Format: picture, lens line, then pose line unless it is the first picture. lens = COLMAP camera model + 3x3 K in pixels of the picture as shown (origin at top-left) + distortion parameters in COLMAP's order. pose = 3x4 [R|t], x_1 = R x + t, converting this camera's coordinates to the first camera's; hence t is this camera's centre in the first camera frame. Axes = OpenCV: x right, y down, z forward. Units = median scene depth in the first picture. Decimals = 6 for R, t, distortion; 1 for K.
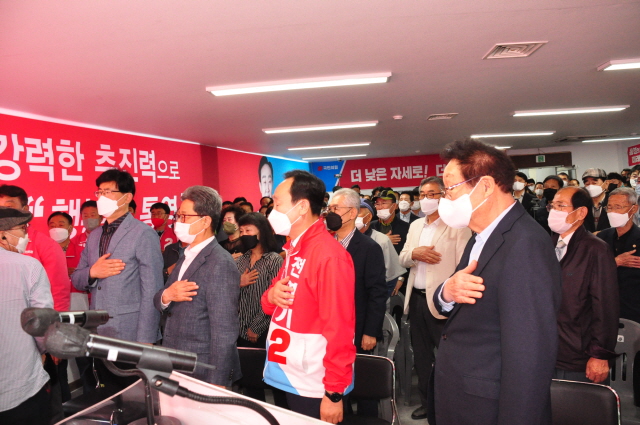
lens RADIAL K [[499.5, 0, 330.6], [0, 499.5, 218.3], [0, 0, 1]] dist [-0.149948, 0.113378]
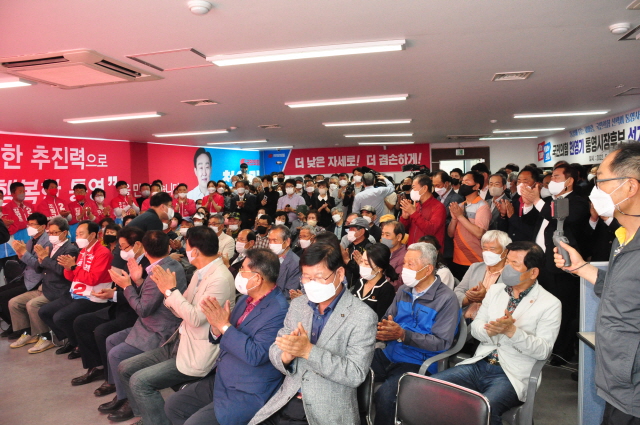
lens RADIAL K [[499.5, 0, 320.9], [0, 499.5, 204.2], [0, 0, 1]] dist [-0.149948, 0.113378]
pose [[0.987335, 0.041359, -0.153164, 0.641236], [-0.038806, 0.999054, 0.019624, -0.026402], [0.153830, -0.013432, 0.988006, -0.378548]]
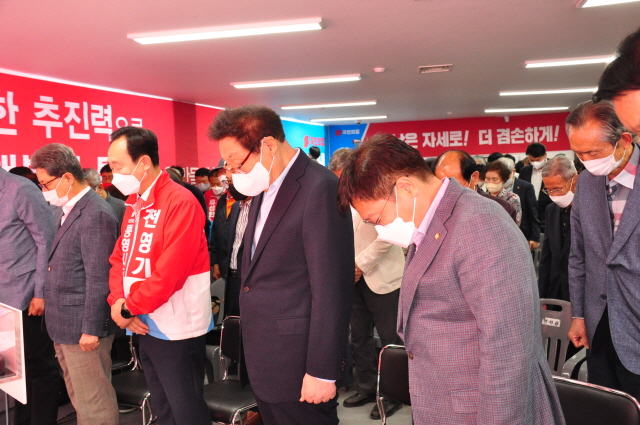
lens RADIAL K [[611.8, 0, 328.5], [0, 611.8, 217.0], [0, 0, 1]] dist [0.009143, 0.000000]
pose [[0.993414, 0.030162, -0.110538, 0.180815], [-0.026739, 0.999120, 0.032322, 0.020696], [0.111416, -0.029153, 0.993346, -0.080213]]
